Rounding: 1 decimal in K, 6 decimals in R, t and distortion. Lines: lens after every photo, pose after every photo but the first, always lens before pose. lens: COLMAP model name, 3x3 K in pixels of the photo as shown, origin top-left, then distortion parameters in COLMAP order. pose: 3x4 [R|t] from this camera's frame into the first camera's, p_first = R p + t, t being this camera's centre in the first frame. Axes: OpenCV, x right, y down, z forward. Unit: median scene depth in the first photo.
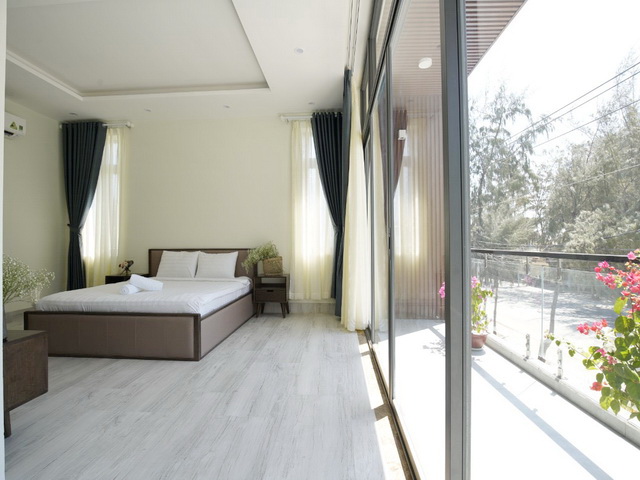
lens RADIAL K [[301.0, 0, 320.0], [0, 301.0, 240.0], [0, 0, 1]] dist [-0.022002, 0.000459]
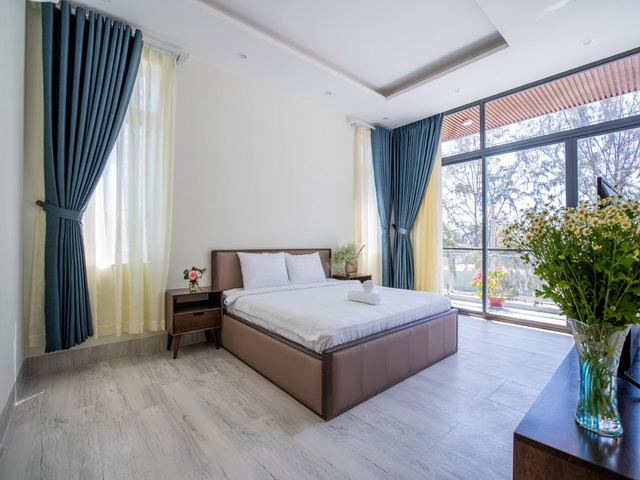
lens RADIAL K [[301.0, 0, 320.0], [0, 301.0, 240.0], [0, 0, 1]] dist [-0.022002, 0.000459]
pose [[0.728655, 0.017319, 0.684662, -0.882239], [-0.009629, 0.999840, -0.015043, 0.015053], [-0.684814, 0.004369, 0.728705, 0.328309]]
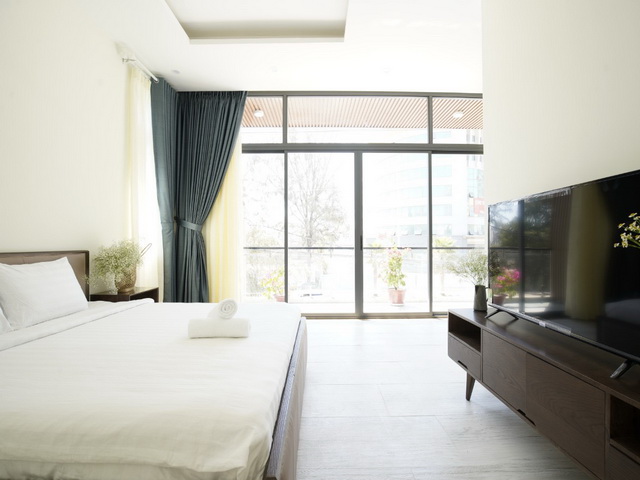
lens RADIAL K [[301.0, 0, 320.0], [0, 301.0, 240.0], [0, 0, 1]] dist [-0.022002, 0.000459]
pose [[-0.054376, 0.021802, 0.998282, -0.782184], [0.003442, 0.999760, -0.021646, 0.021389], [-0.998515, 0.002259, -0.054438, 0.595246]]
